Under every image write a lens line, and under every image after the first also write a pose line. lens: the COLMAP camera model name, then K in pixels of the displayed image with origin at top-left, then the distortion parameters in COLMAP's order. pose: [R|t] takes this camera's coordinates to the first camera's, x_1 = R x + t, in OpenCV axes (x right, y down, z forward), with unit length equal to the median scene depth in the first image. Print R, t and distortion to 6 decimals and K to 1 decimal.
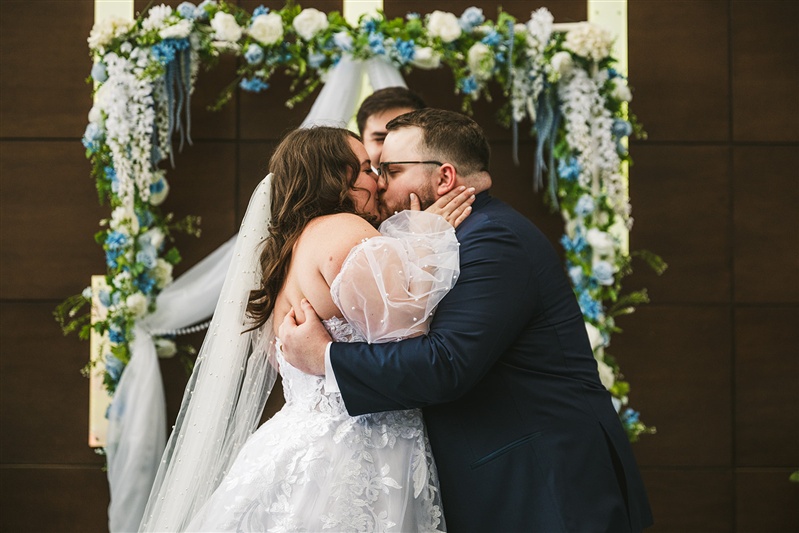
lens RADIAL K [[1547.4, 0, 399.5], [0, 1547.4, 266.5], [0, 0, 1]] dist [0.016651, -0.003761]
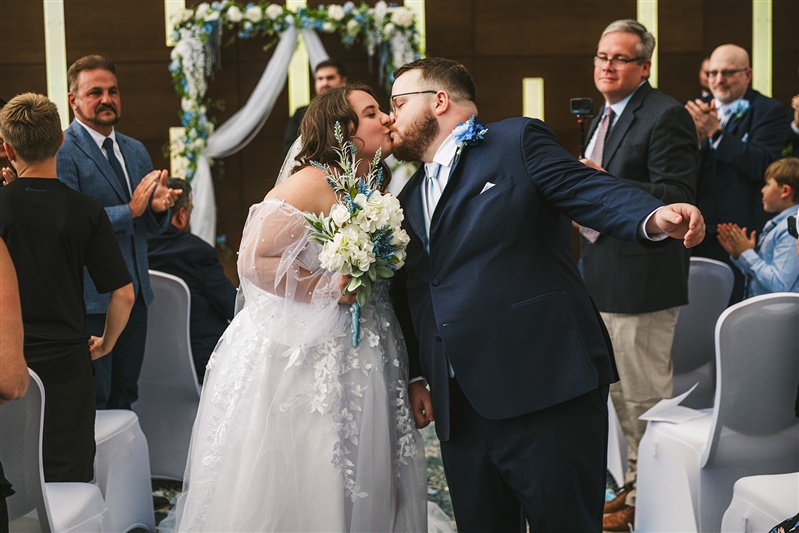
lens RADIAL K [[1717.3, 0, 399.5], [0, 1717.3, 266.5], [0, 0, 1]] dist [0.275954, -0.003312]
pose [[0.997258, -0.030052, 0.067632, -0.057120], [0.018943, 0.987054, 0.159266, -0.187469], [-0.071542, -0.157548, 0.984916, -1.451205]]
